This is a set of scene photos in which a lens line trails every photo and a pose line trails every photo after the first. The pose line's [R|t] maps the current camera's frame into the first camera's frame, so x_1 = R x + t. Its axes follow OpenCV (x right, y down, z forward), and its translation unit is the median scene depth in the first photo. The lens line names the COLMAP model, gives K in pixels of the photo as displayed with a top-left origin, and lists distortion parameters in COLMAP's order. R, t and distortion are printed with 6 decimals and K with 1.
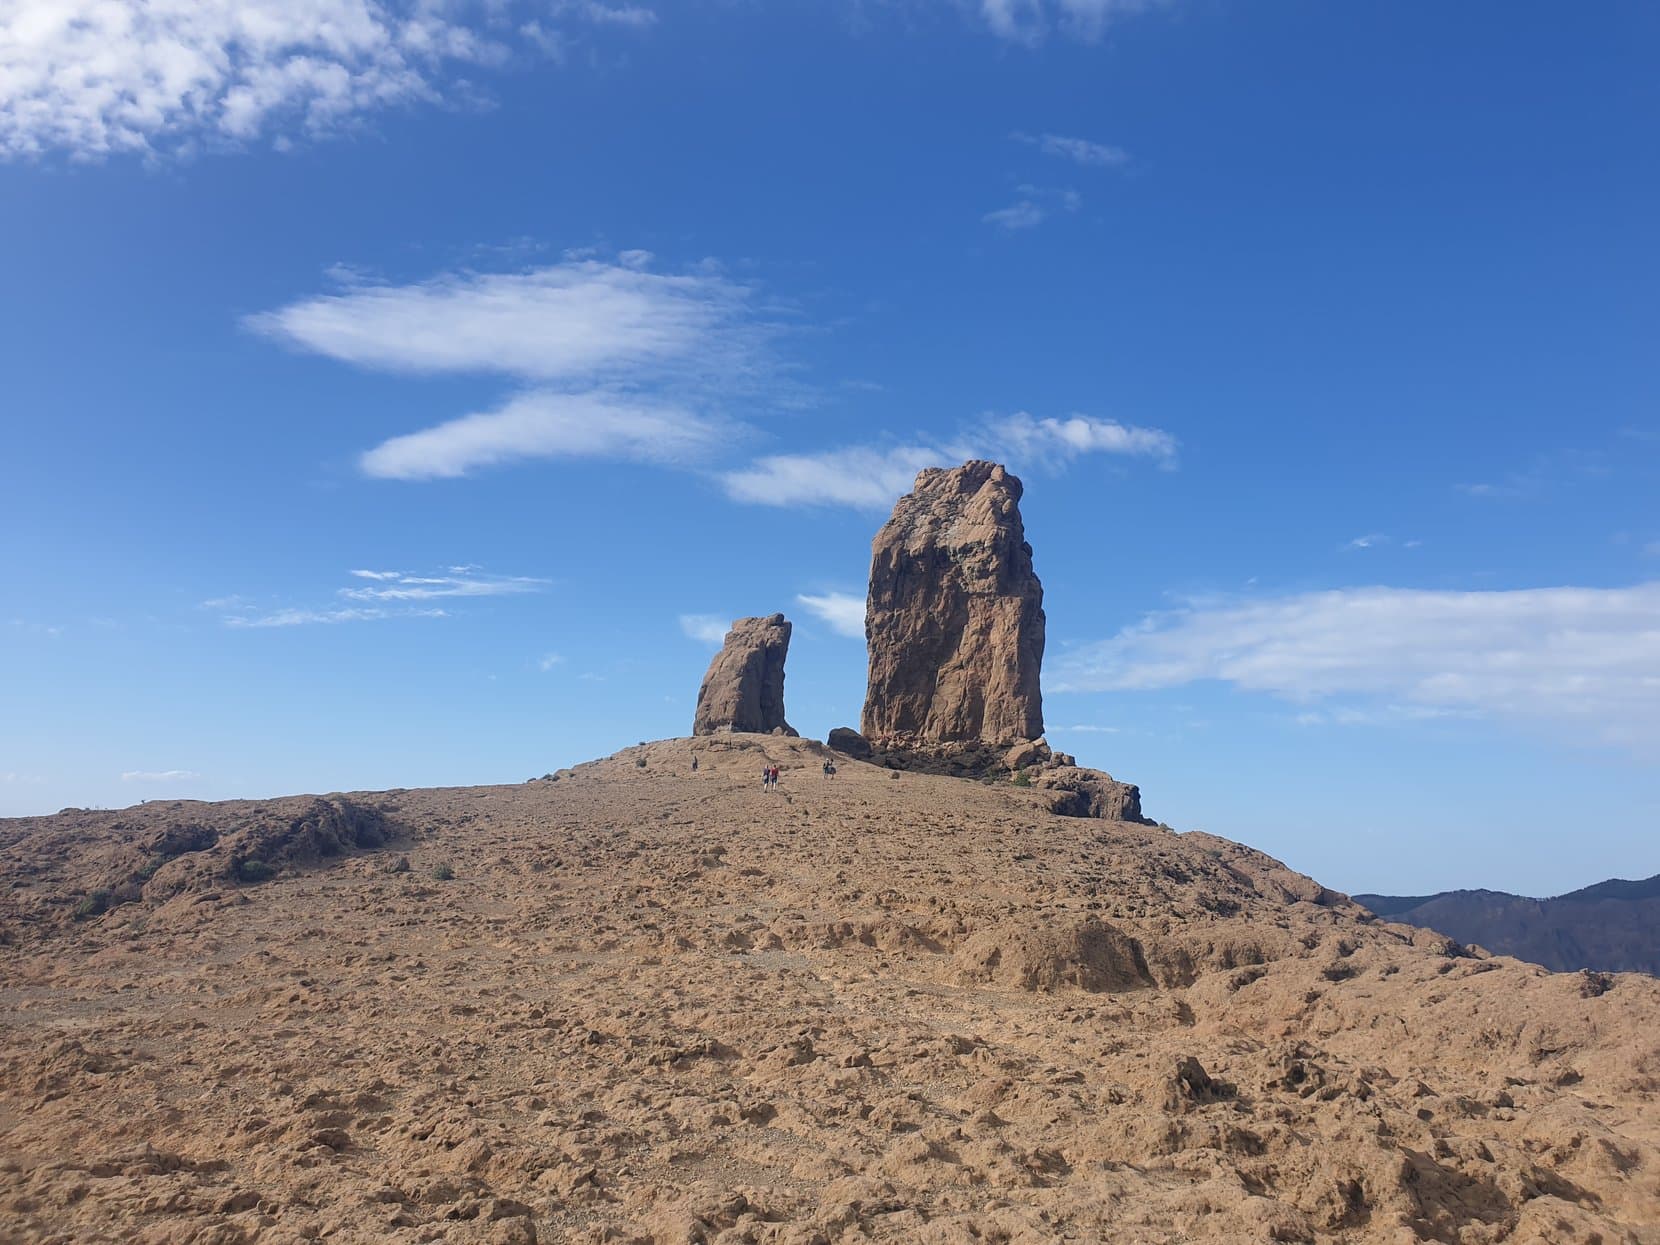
lens RADIAL K [[1385.6, 0, 857.3], [0, 1385.6, 620.5], [0, 0, 1]] dist [0.117250, -0.376234]
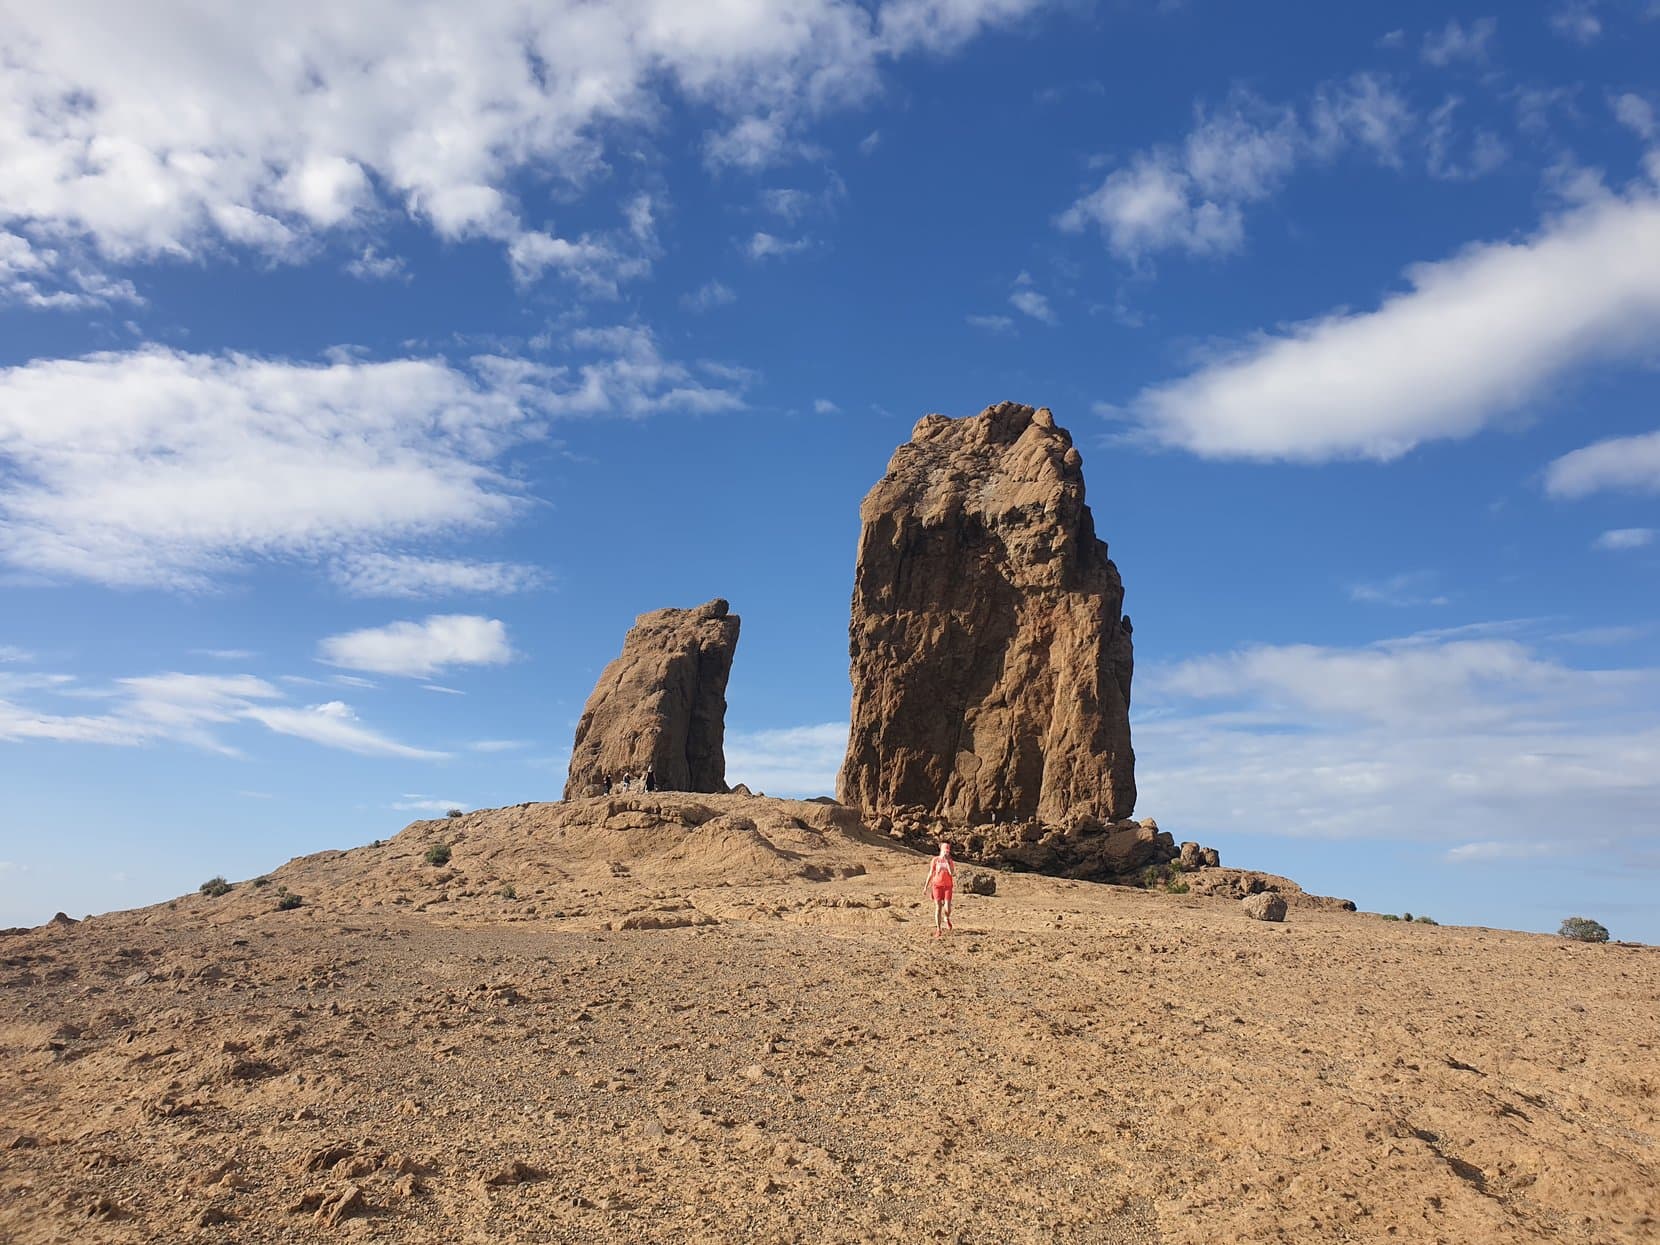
lens RADIAL K [[1385.6, 0, 857.3], [0, 1385.6, 620.5], [0, 0, 1]] dist [0.117250, -0.376234]
pose [[0.995850, 0.024830, 0.087558, -0.046330], [-0.019079, 0.997643, -0.065911, 0.038632], [-0.088988, 0.063967, 0.993977, 0.382836]]
